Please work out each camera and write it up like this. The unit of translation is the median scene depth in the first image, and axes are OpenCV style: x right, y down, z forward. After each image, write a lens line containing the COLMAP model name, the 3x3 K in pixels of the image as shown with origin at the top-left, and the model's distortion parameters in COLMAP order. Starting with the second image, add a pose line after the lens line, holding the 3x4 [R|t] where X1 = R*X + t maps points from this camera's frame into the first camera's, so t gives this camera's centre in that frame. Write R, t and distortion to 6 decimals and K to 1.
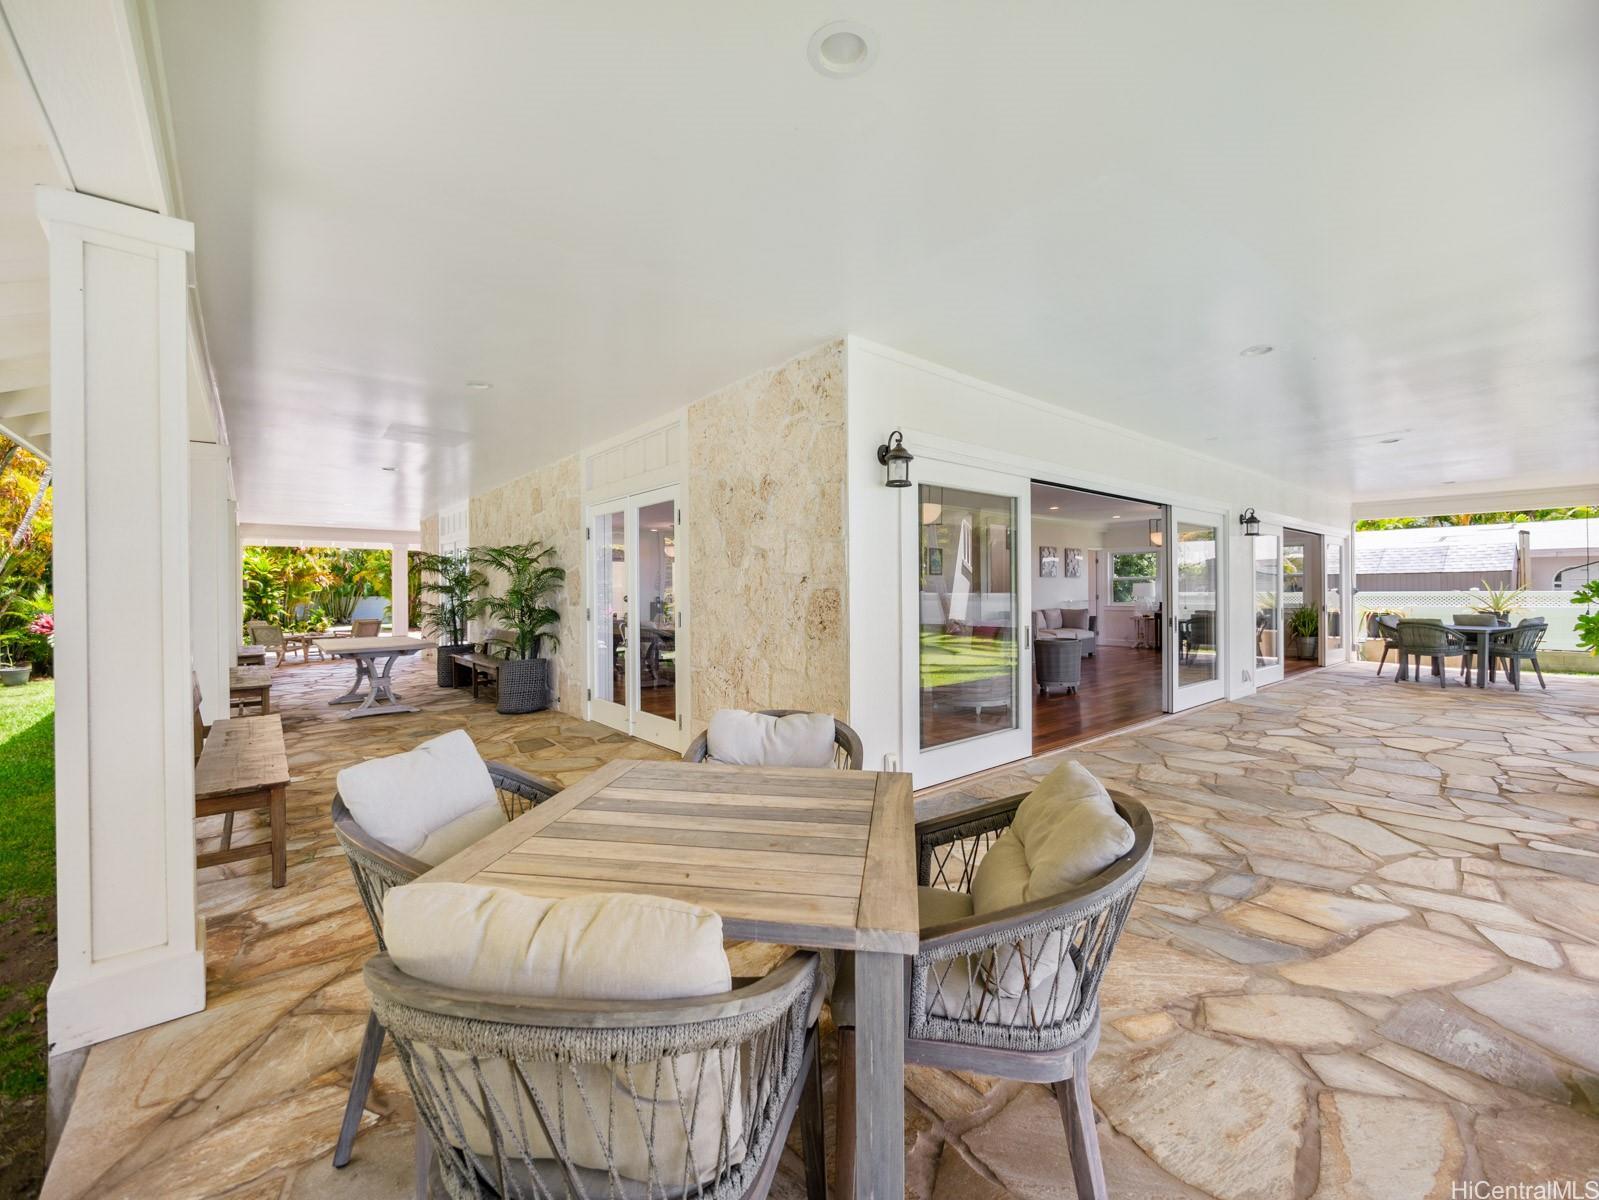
lens RADIAL K [[663.9, 0, 796.7], [0, 663.9, 599.6], [0, 0, 1]] dist [-0.001299, -0.000114]
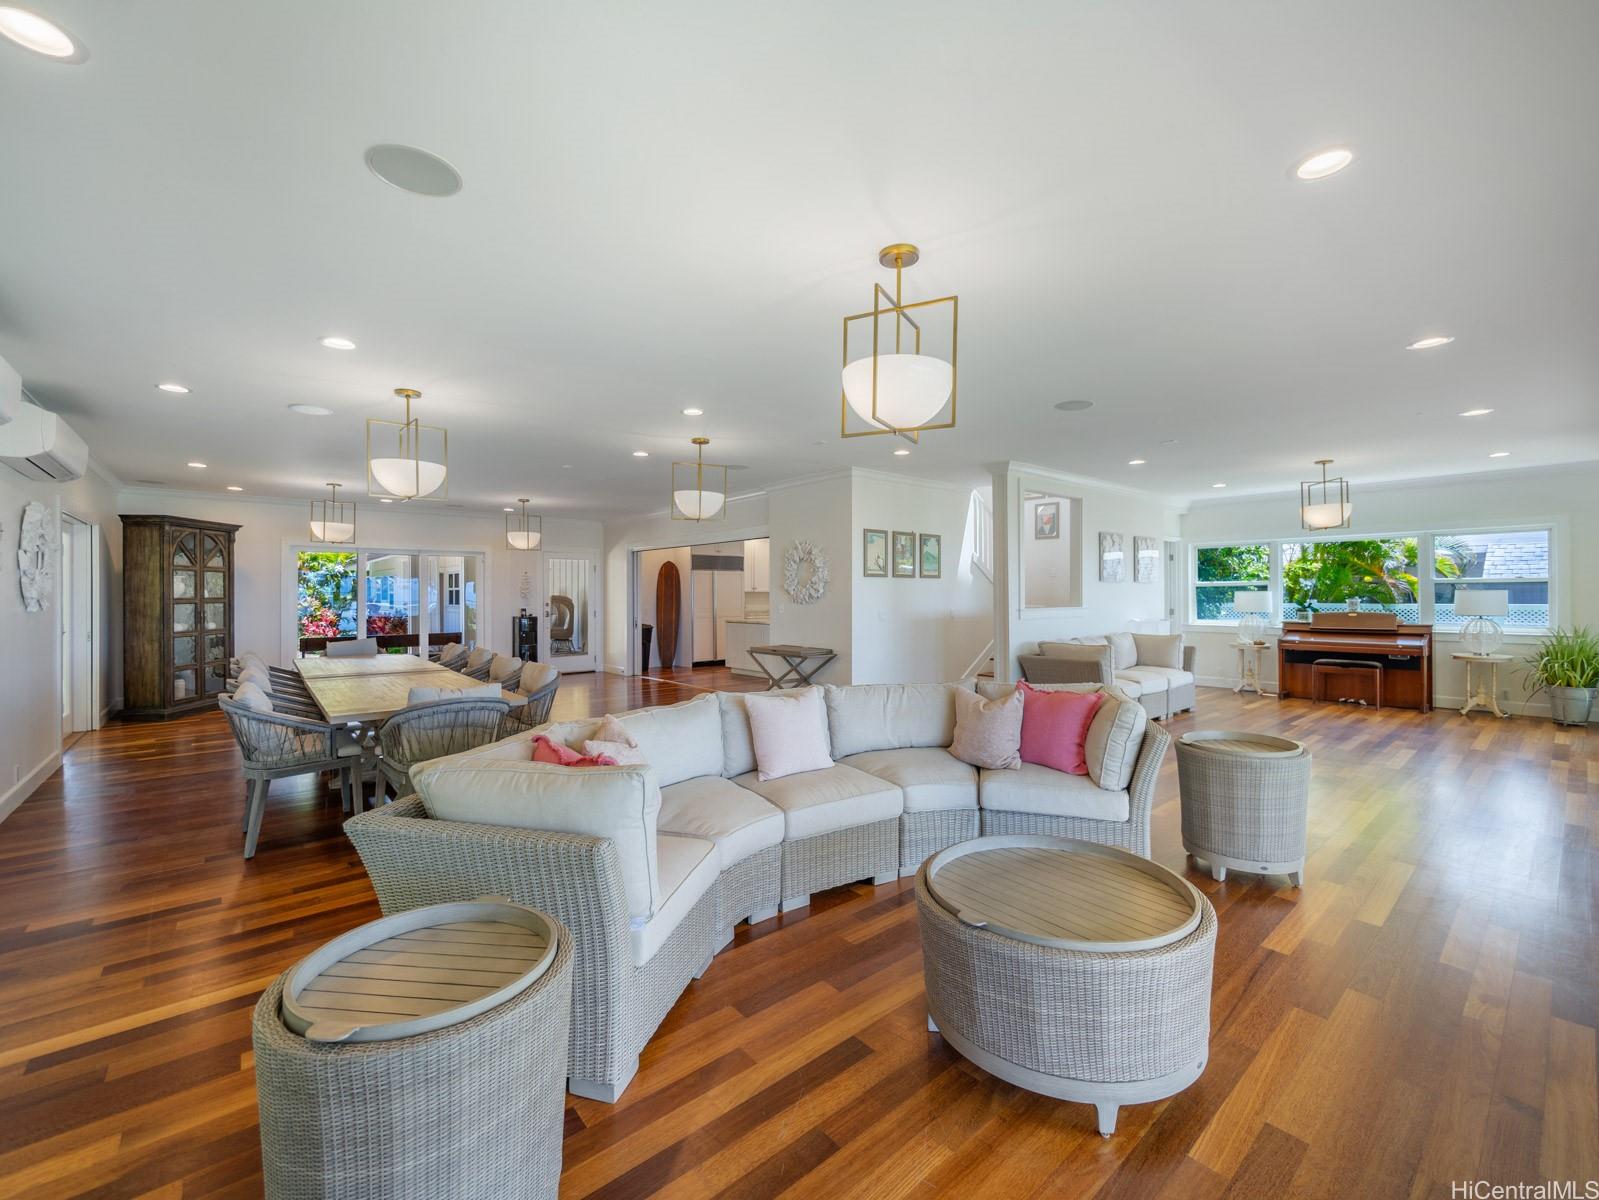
lens RADIAL K [[663.9, 0, 796.7], [0, 663.9, 599.6], [0, 0, 1]] dist [-0.001299, -0.000114]
pose [[0.999935, 0.002043, 0.011221, 0.080234], [-0.001994, 0.999989, -0.004342, -0.014384], [-0.011230, 0.004319, 0.999928, 0.392451]]
